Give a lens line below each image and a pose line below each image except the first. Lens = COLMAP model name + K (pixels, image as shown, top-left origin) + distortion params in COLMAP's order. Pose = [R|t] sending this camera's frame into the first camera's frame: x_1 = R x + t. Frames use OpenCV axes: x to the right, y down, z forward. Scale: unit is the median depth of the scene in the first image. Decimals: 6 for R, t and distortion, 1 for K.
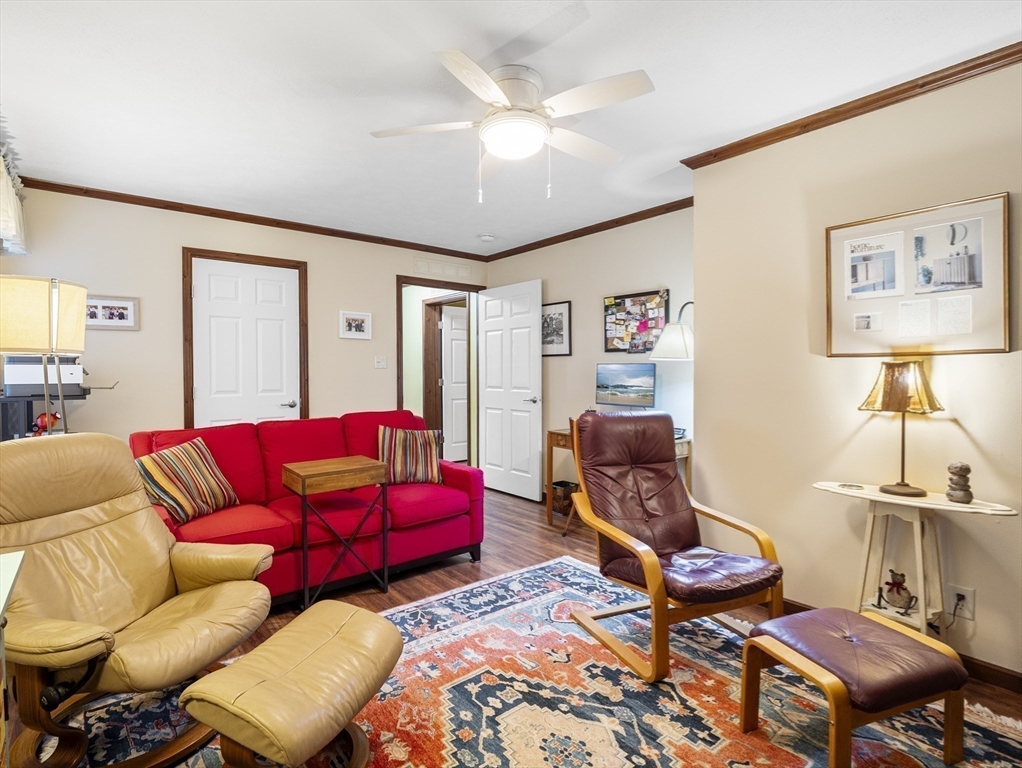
lens RADIAL K [[512.9, 0, 505.1], [0, 512.9, 382.0], [0, 0, 1]] dist [-0.002478, -0.005153]
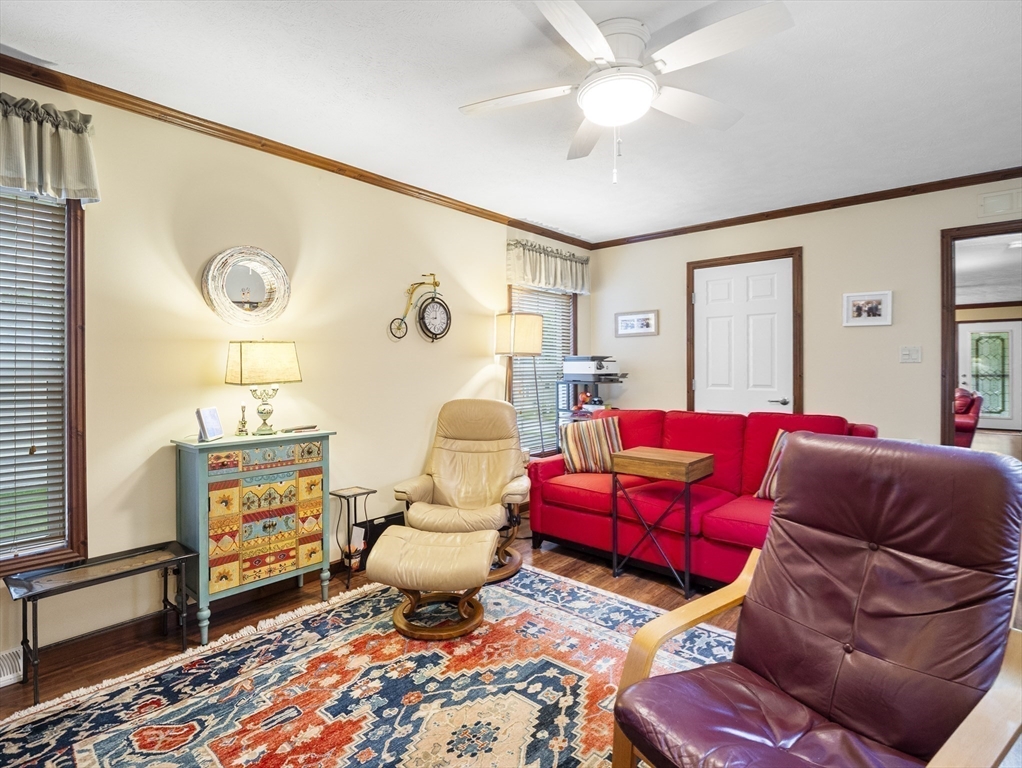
lens RADIAL K [[512.9, 0, 506.2], [0, 512.9, 376.8], [0, 0, 1]] dist [-0.002478, -0.005153]
pose [[0.177891, 0.020031, -0.983846, 0.866102], [-0.025180, 0.999558, 0.015798, -0.008525], [0.983728, 0.021963, 0.178316, 0.672964]]
